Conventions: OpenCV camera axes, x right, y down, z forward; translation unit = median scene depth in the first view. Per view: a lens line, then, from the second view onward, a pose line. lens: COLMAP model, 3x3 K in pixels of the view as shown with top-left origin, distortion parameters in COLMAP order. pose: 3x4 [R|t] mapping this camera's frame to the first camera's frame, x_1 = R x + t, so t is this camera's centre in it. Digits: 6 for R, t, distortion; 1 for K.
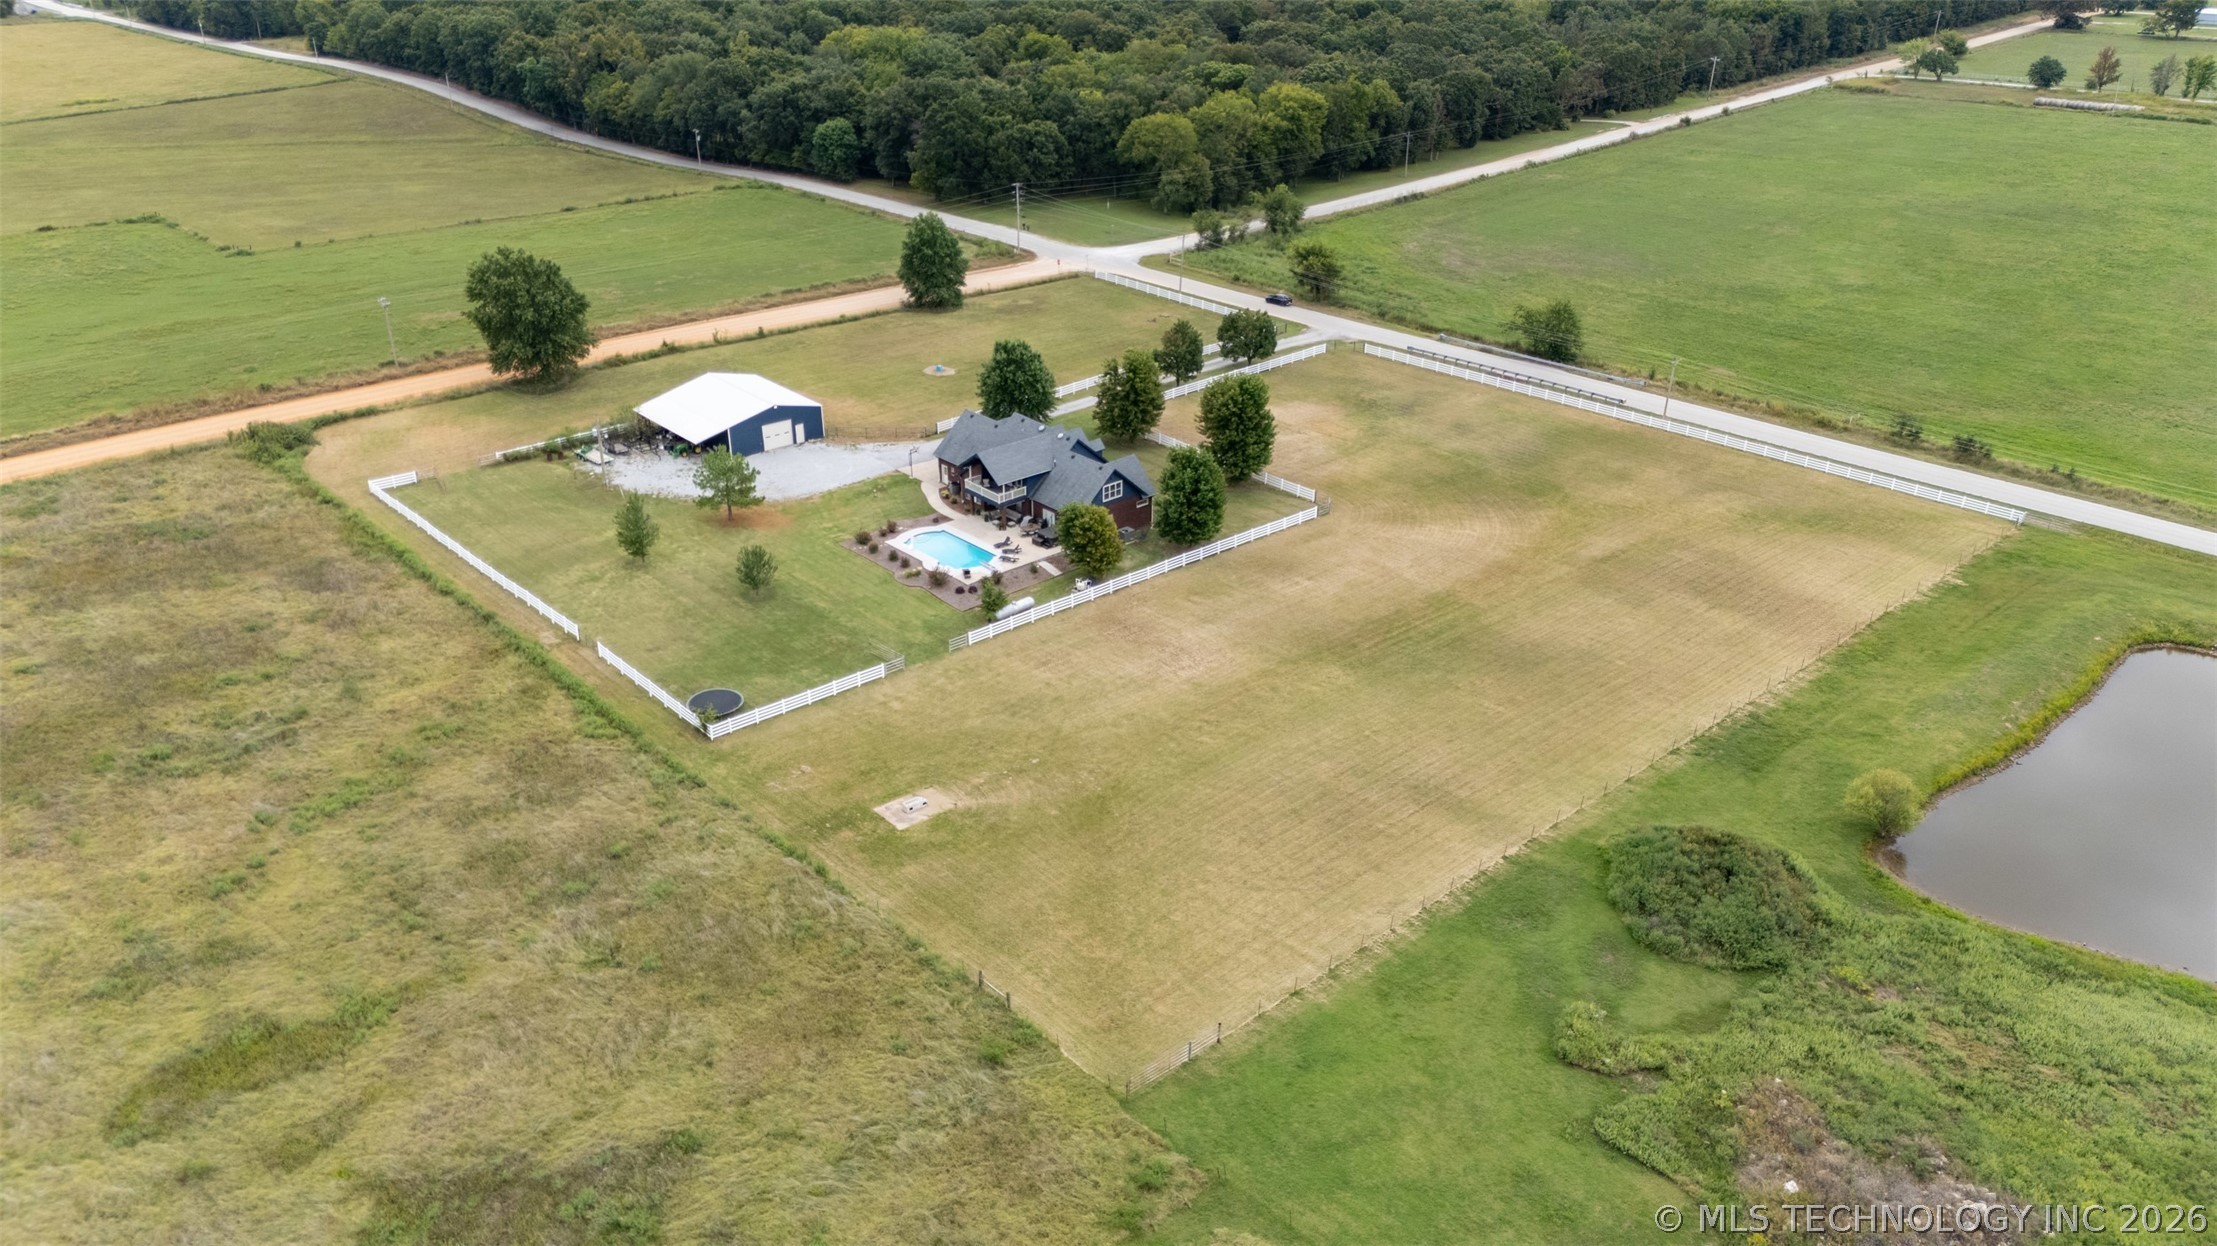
lens RADIAL K [[1626.9, 0, 1095.0], [0, 1626.9, 622.7], [0, 0, 1]] dist [0.087716, -0.097096]
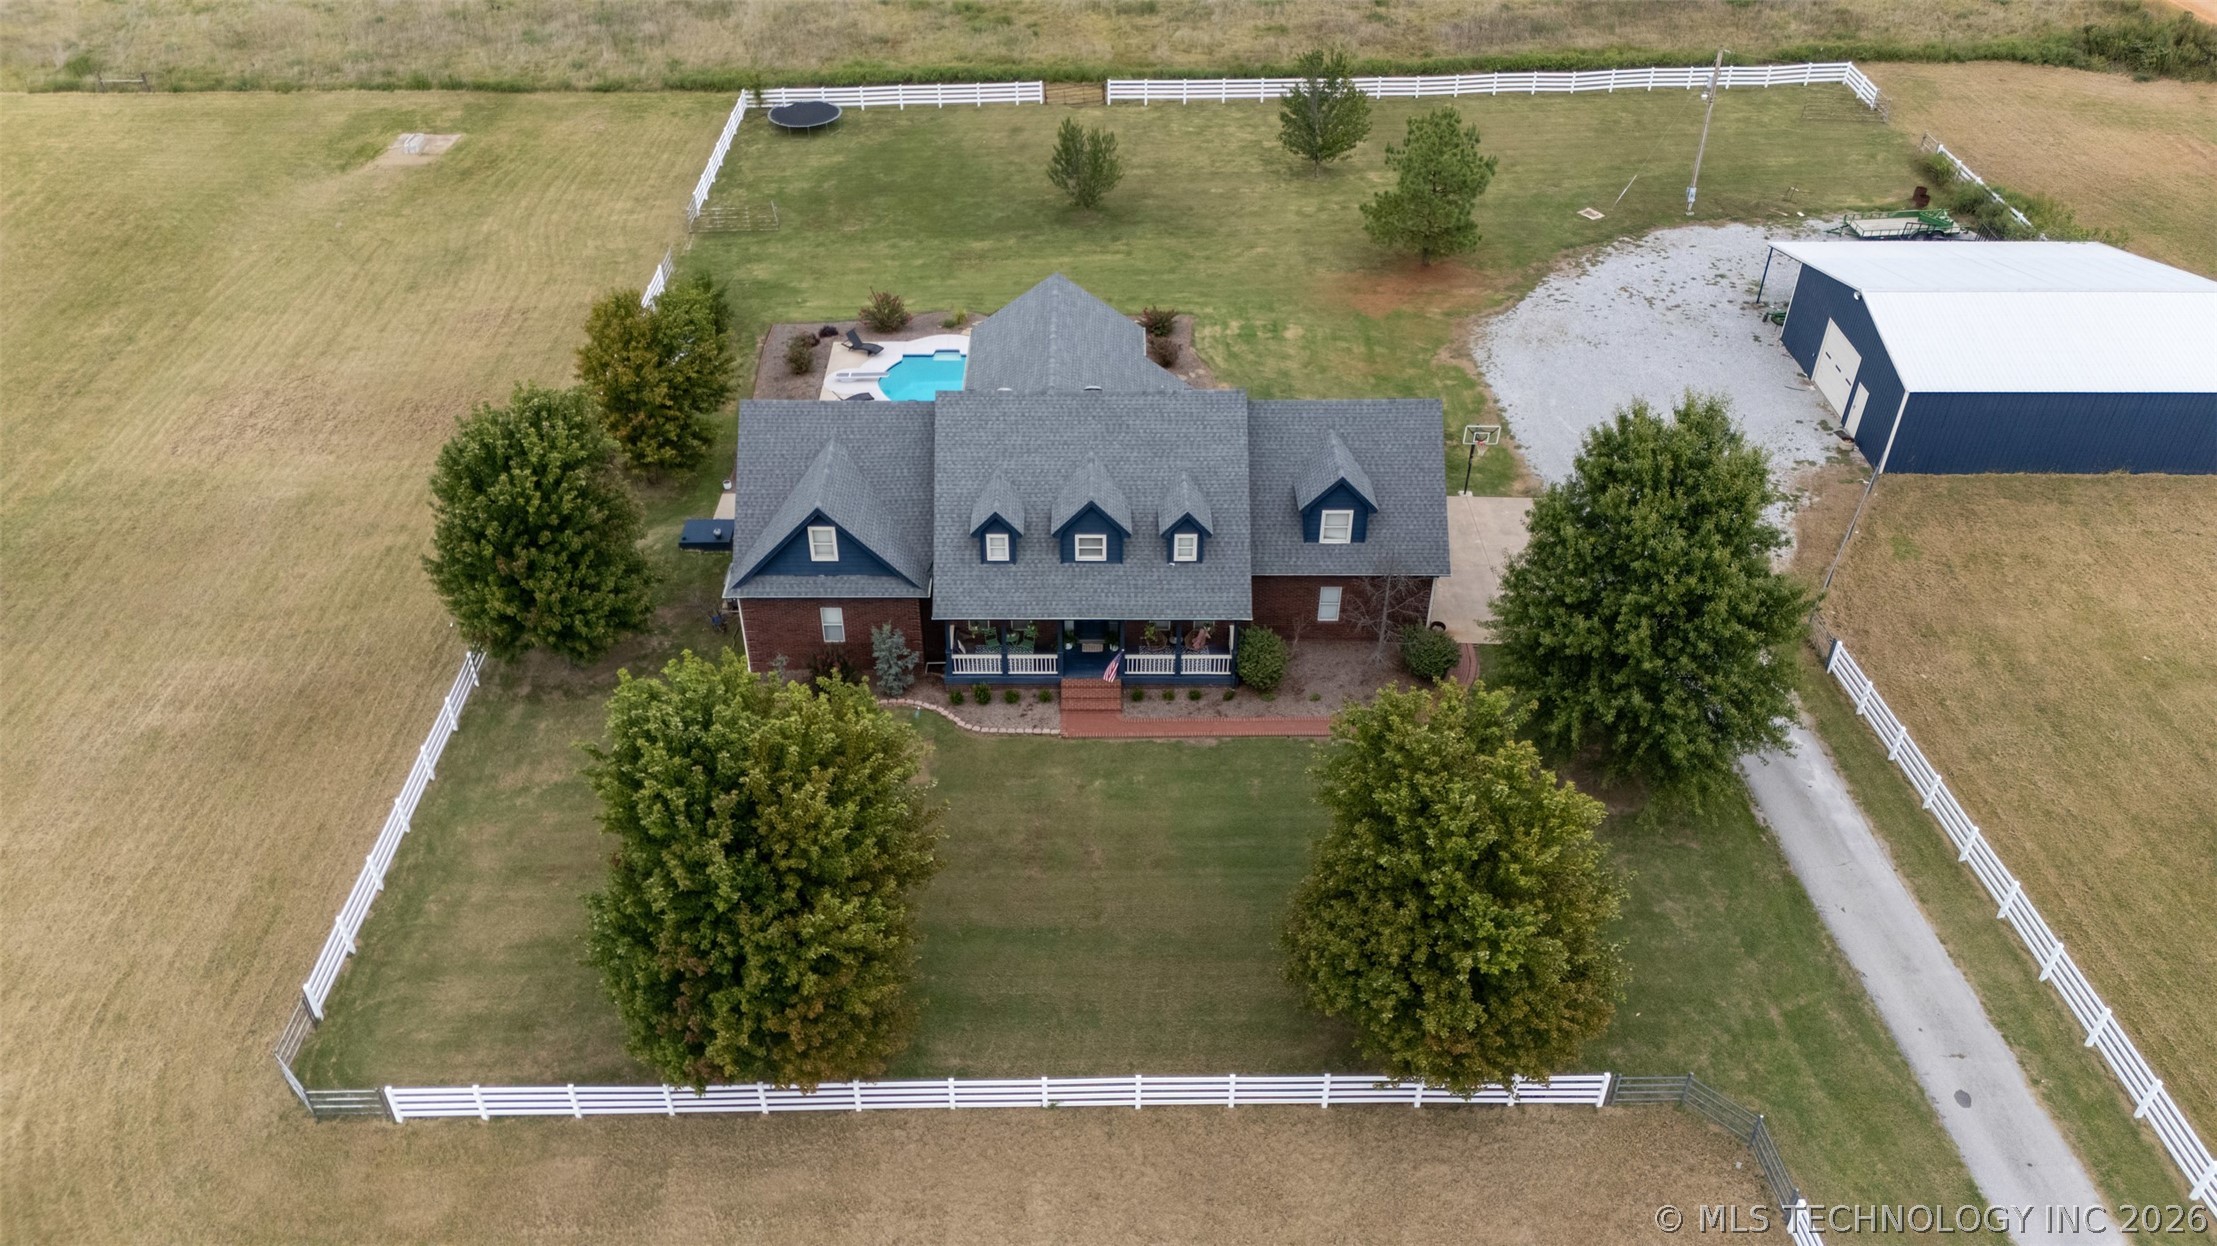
lens RADIAL K [[1626.9, 0, 1095.0], [0, 1626.9, 622.7], [0, 0, 1]] dist [0.087716, -0.097096]
pose [[-0.659434, 0.446634, -0.604703, 0.187611], [-0.329528, 0.551252, 0.766507, -0.346212], [0.675691, 0.704727, -0.216336, 1.103331]]
